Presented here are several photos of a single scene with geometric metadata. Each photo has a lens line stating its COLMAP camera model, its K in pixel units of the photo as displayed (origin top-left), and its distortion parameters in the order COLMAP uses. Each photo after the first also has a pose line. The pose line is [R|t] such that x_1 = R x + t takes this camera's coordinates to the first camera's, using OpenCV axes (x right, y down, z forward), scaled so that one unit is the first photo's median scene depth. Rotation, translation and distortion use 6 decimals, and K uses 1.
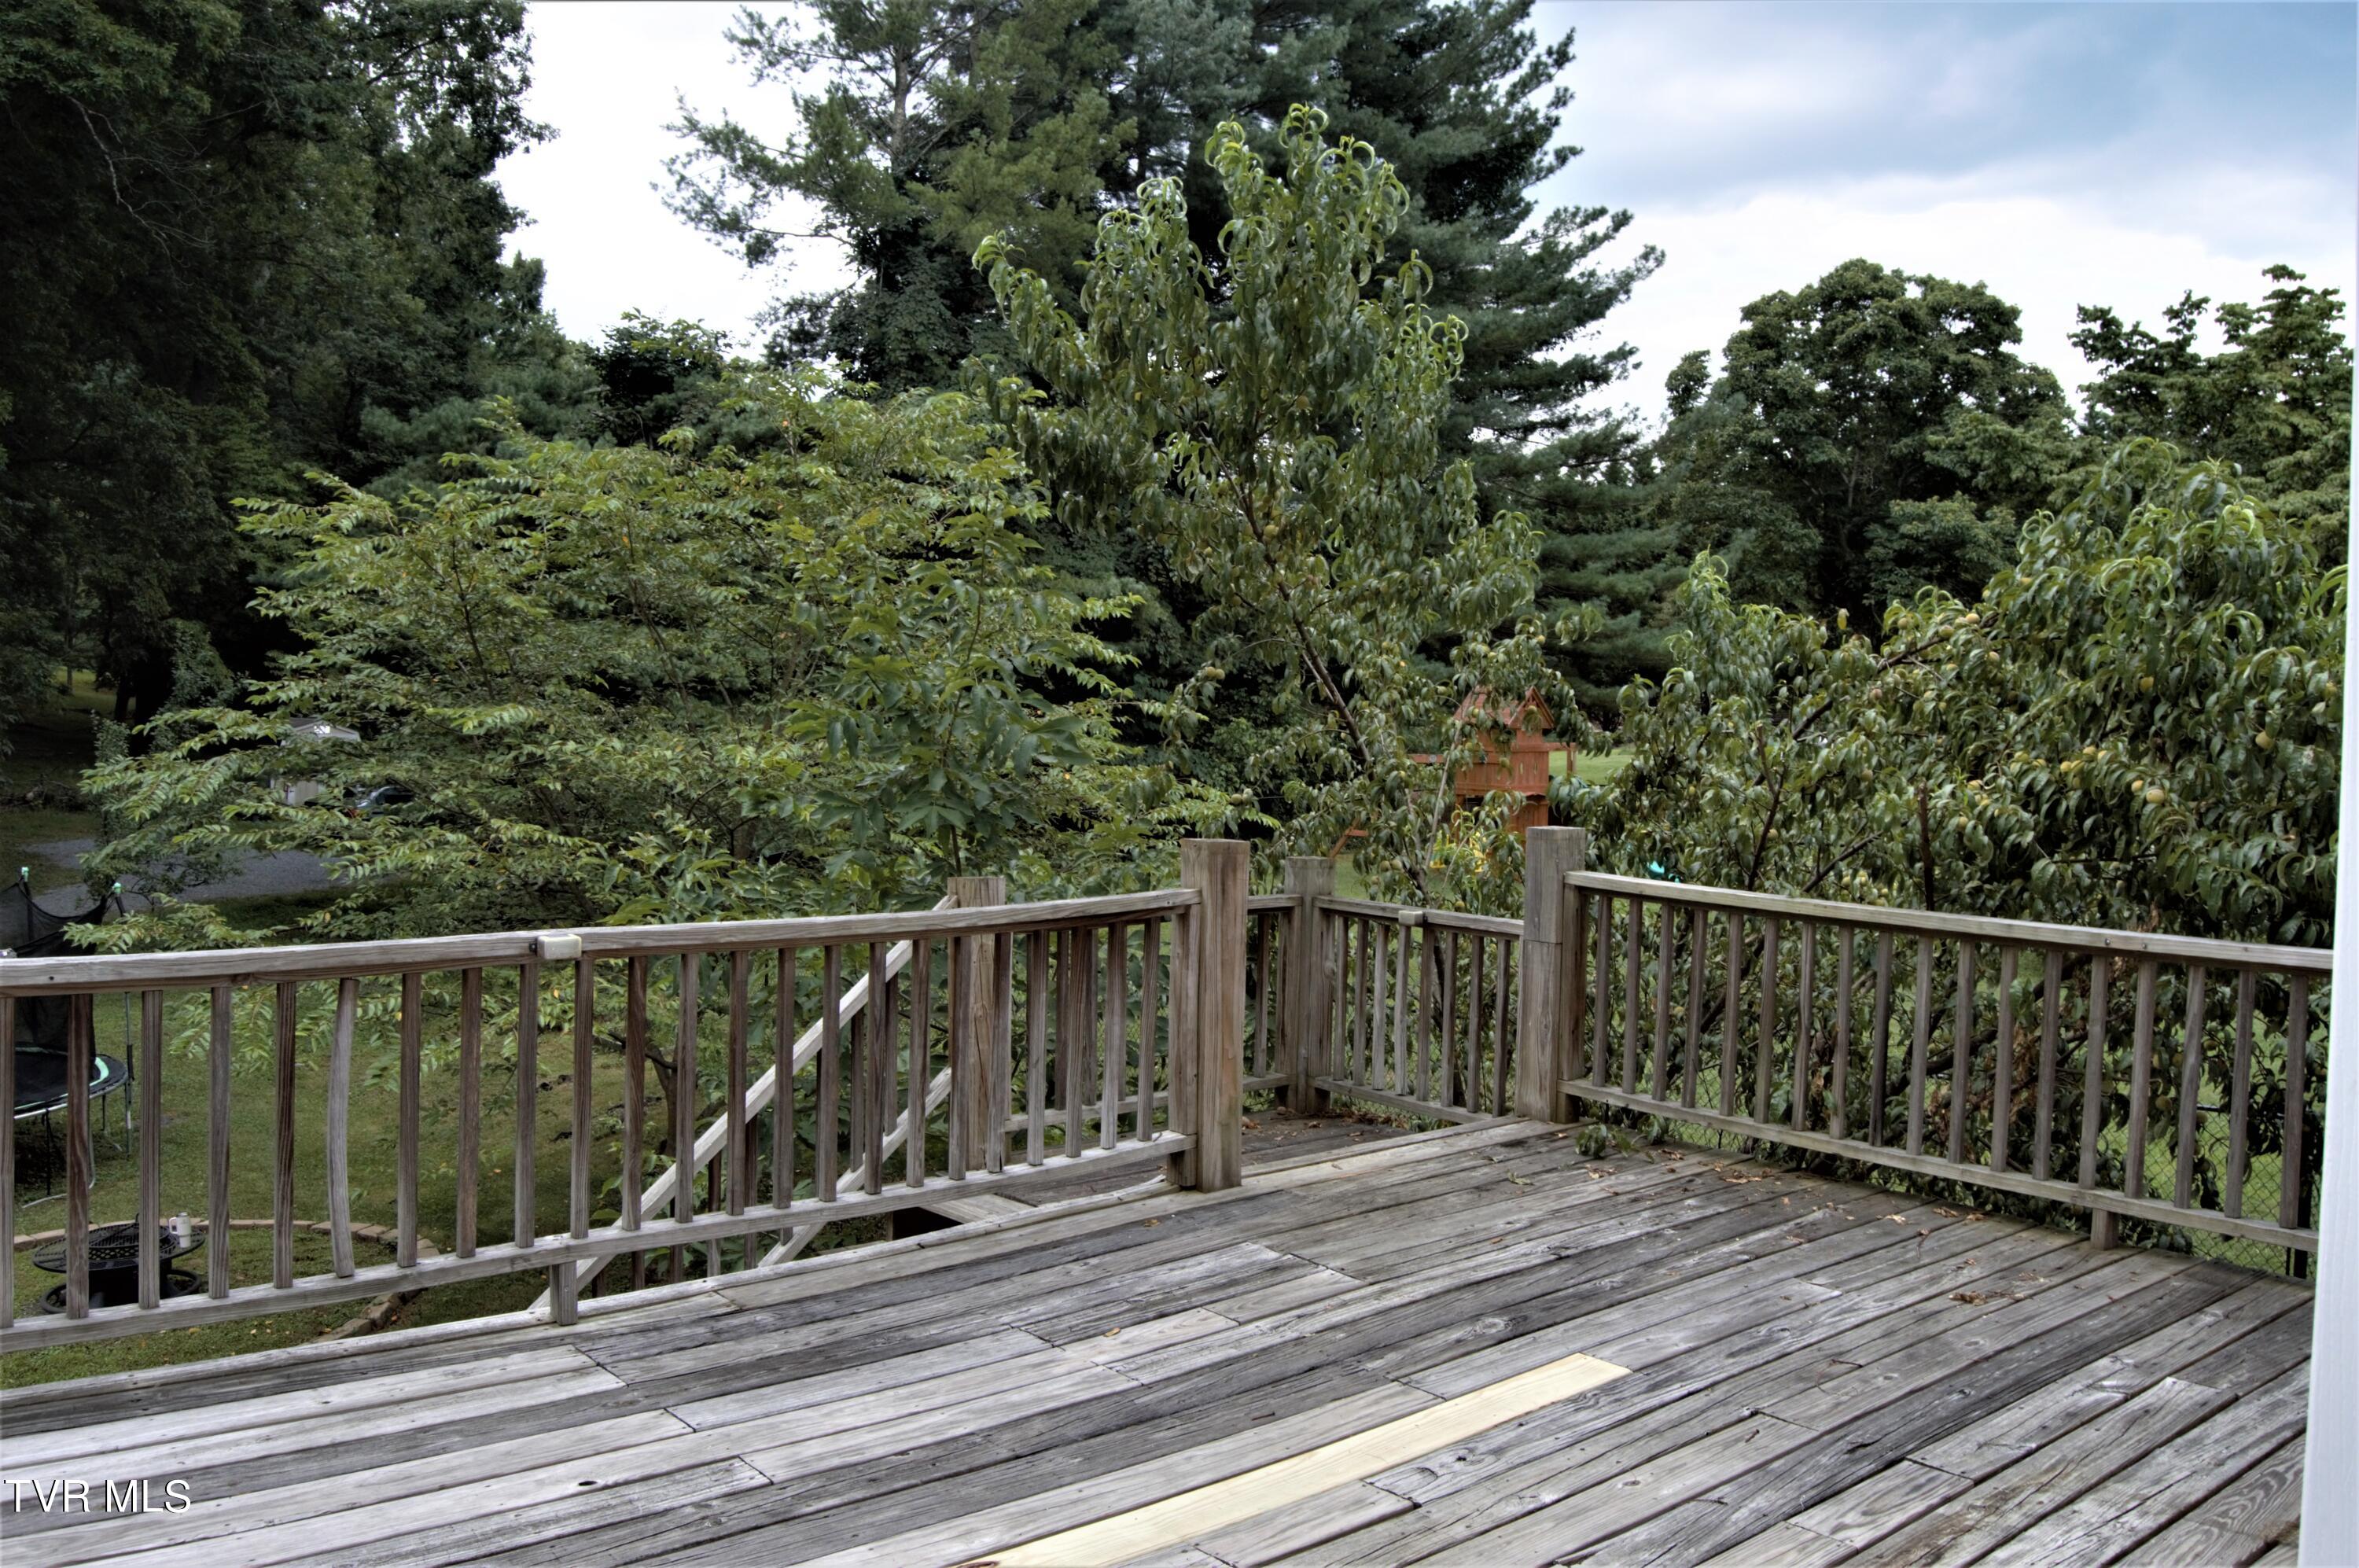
lens RADIAL K [[1869.3, 0, 1220.3], [0, 1869.3, 746.1], [0, 0, 1]] dist [-0.104521, 0.043238]
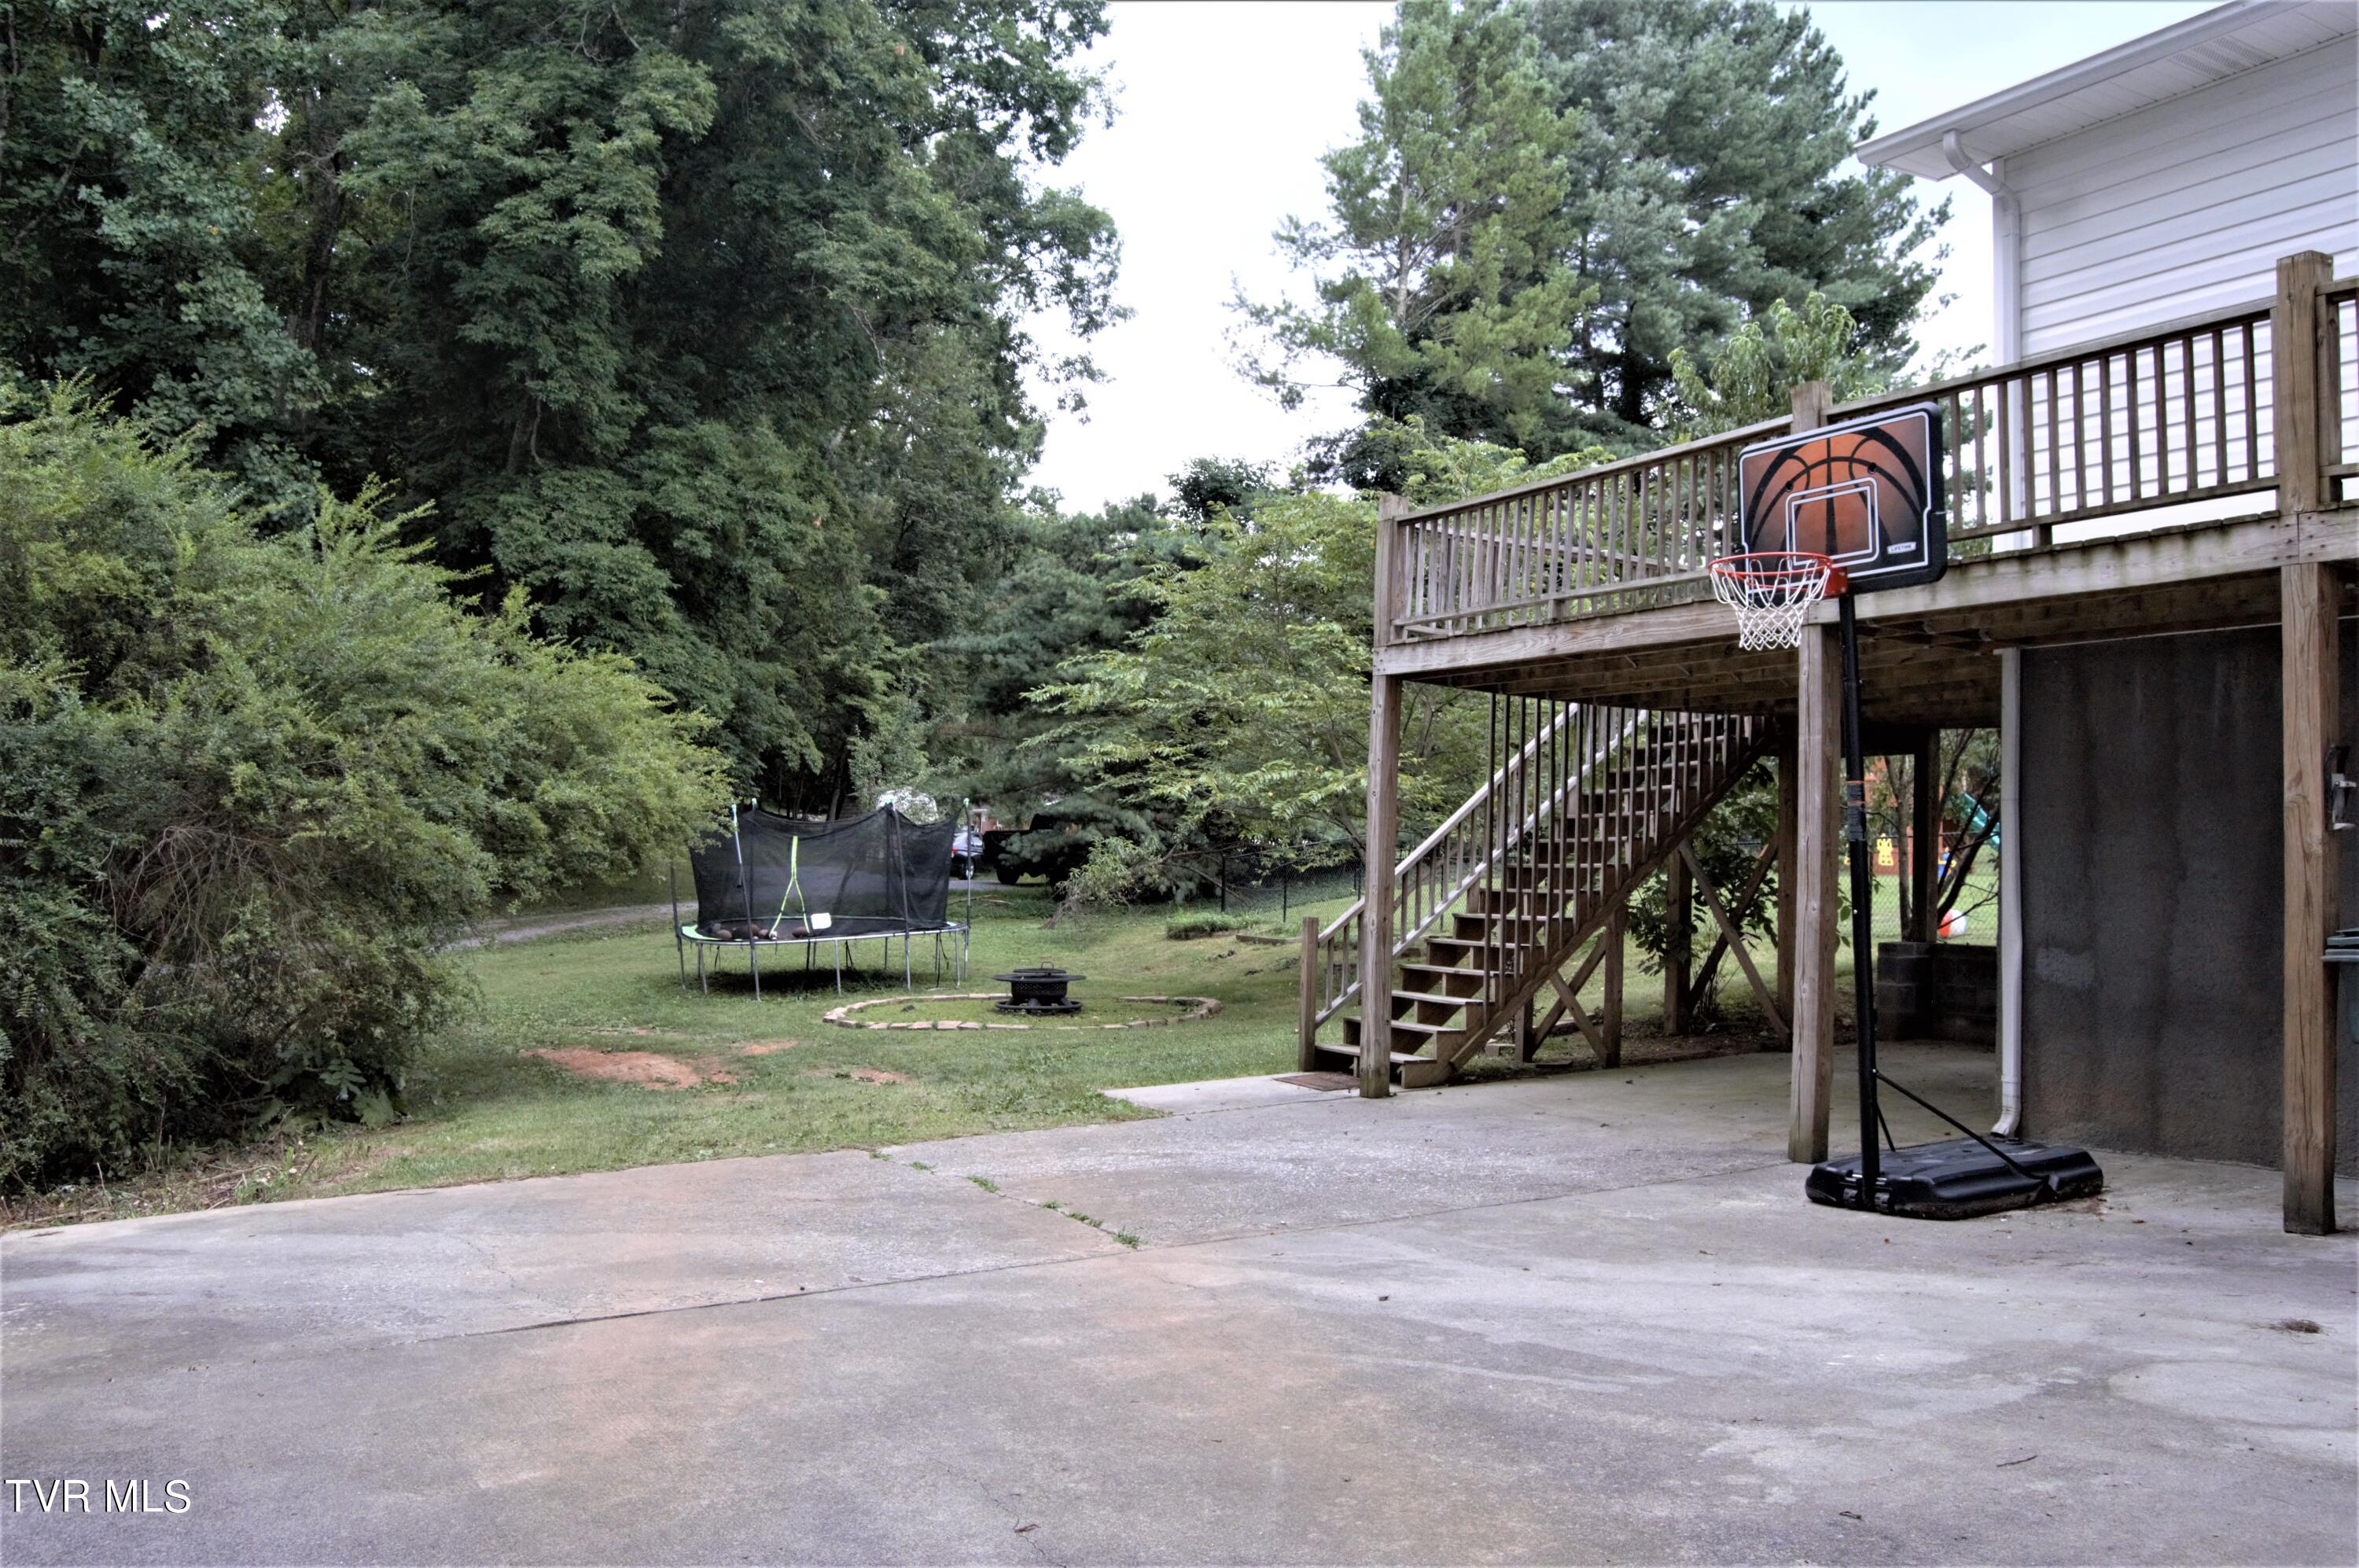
lens RADIAL K [[1869.3, 0, 1220.3], [0, 1869.3, 746.1], [0, 0, 1]] dist [-0.104521, 0.043238]
pose [[0.979539, -0.004990, -0.201193, -0.039061], [-0.011942, 0.996490, -0.082860, 0.075268], [0.200900, 0.083567, 0.976041, -0.237961]]
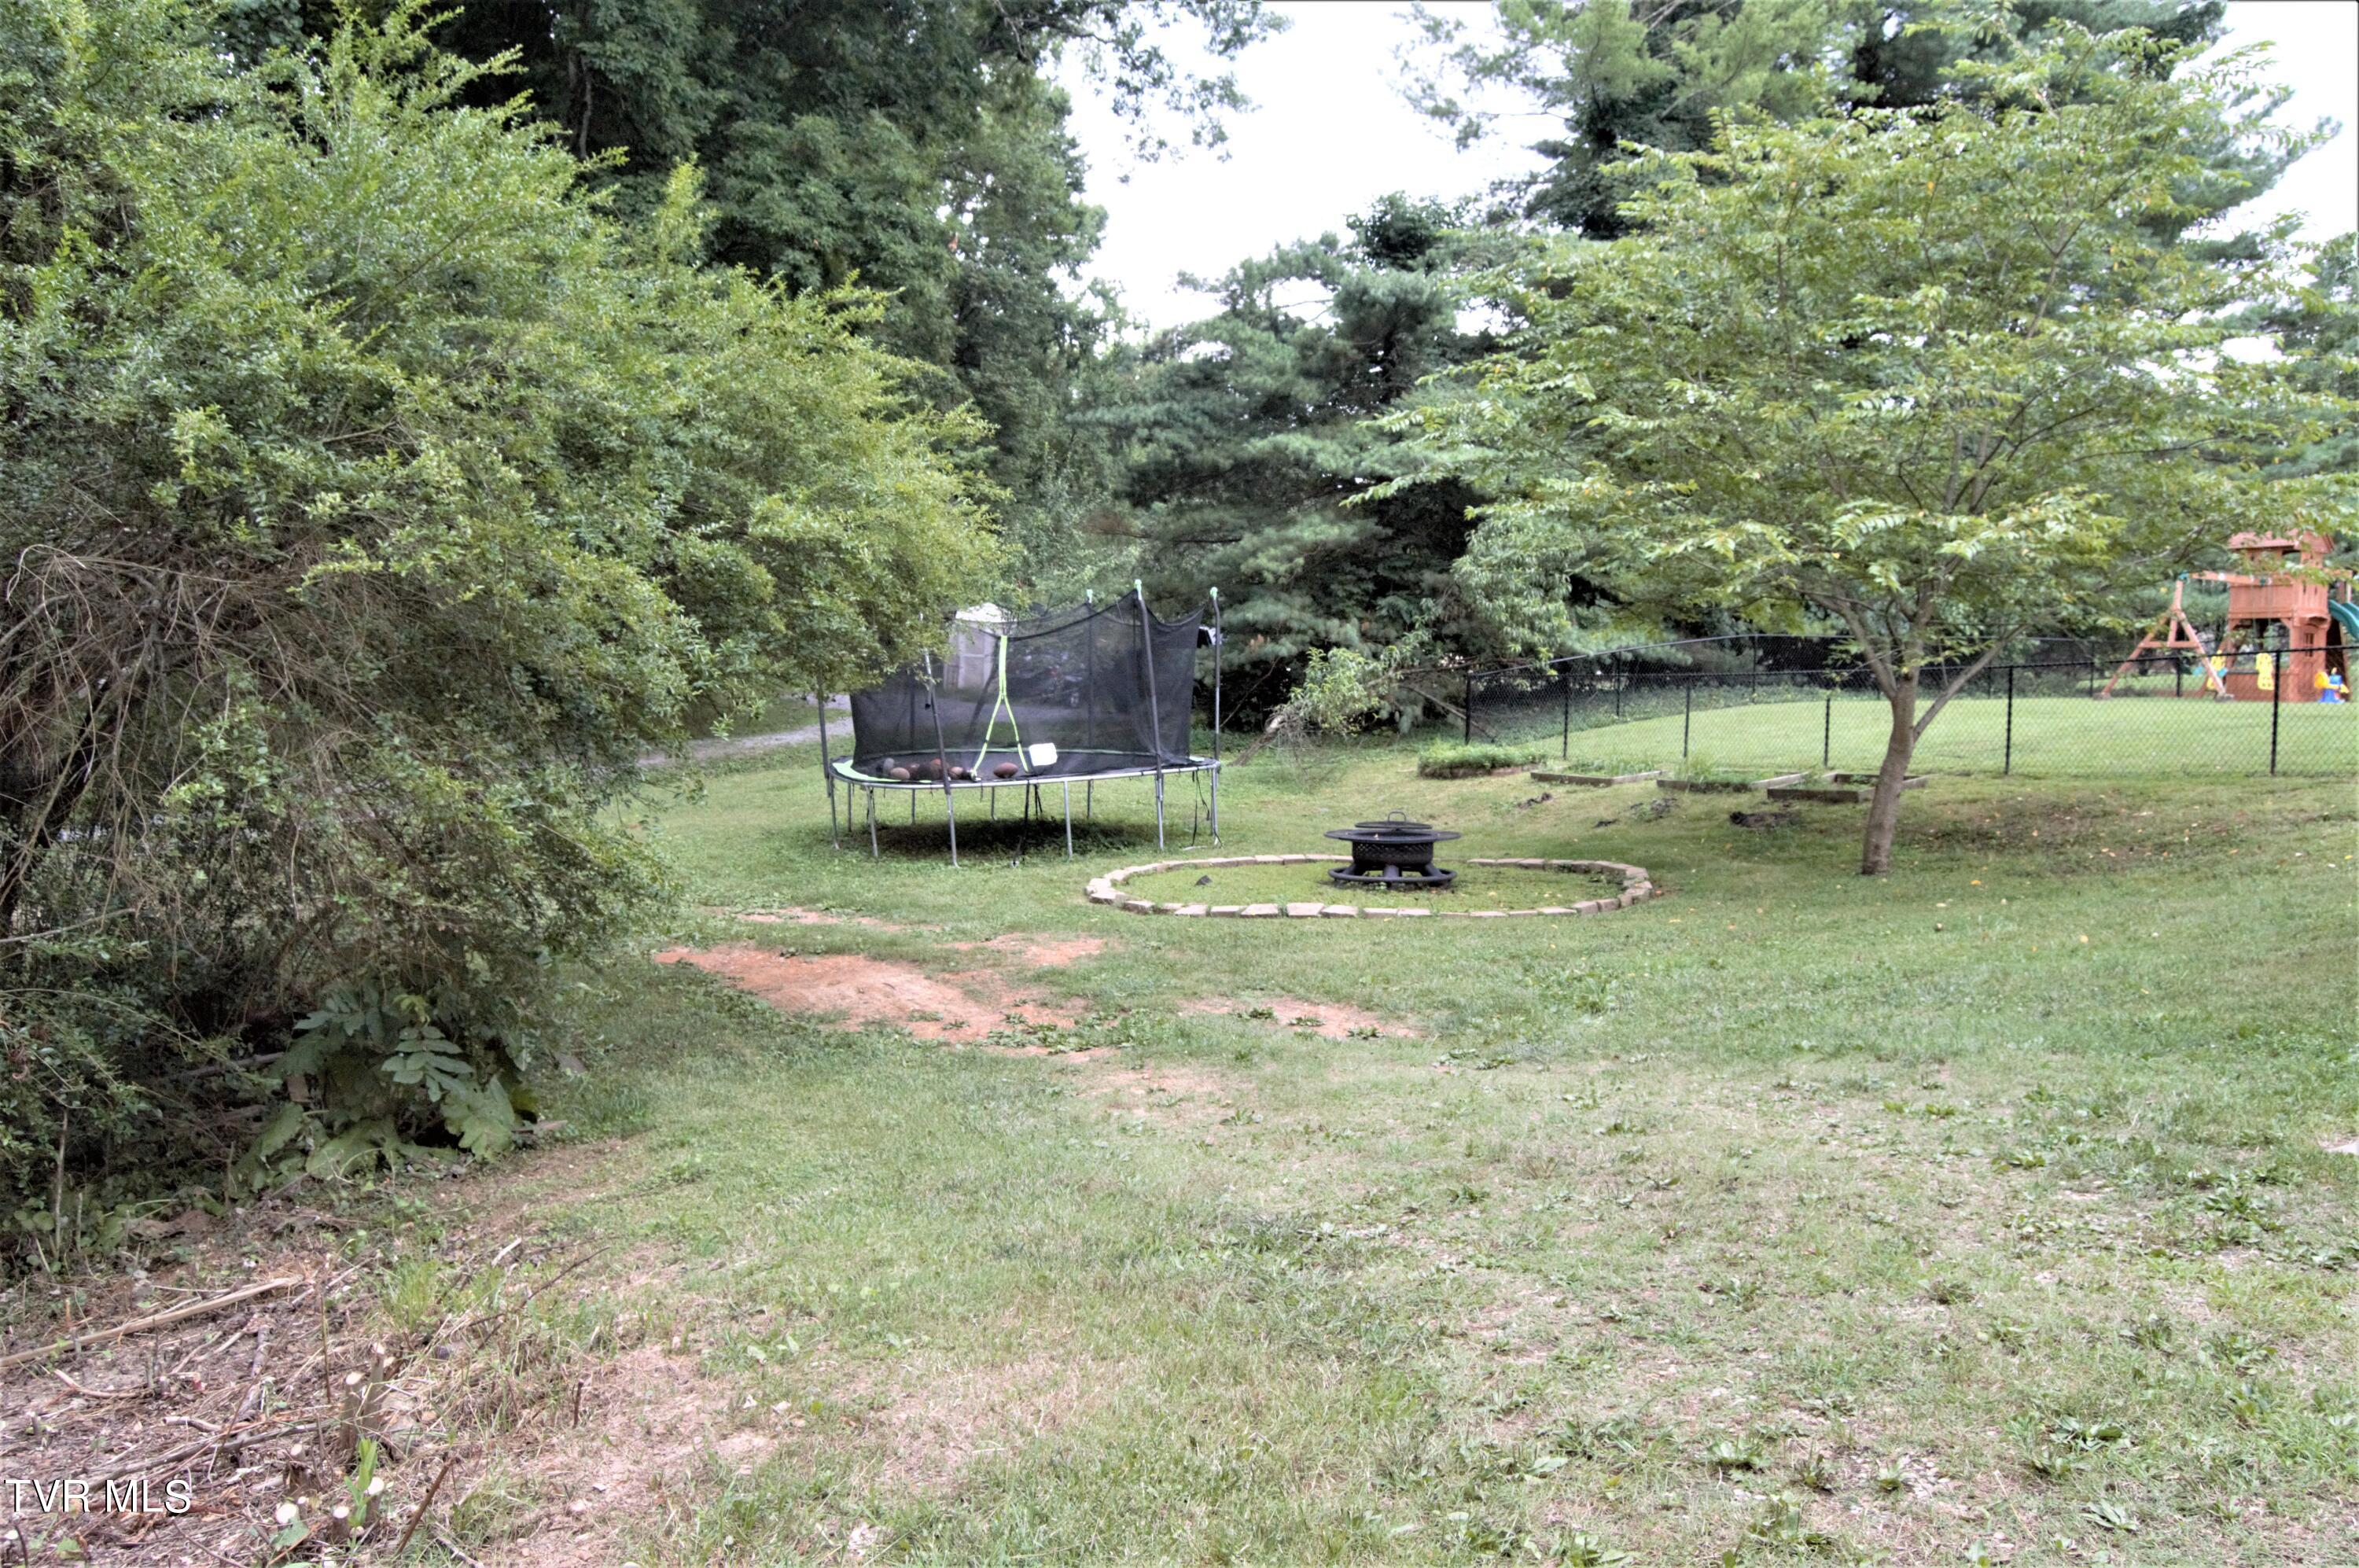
lens RADIAL K [[1869.3, 0, 1220.3], [0, 1869.3, 746.1], [0, 0, 1]] dist [-0.104521, 0.043238]
pose [[0.980927, 0.012380, -0.193980, -0.179698], [-0.011847, 0.999922, 0.003911, 0.079772], [0.194014, -0.001539, 0.980998, -0.065834]]
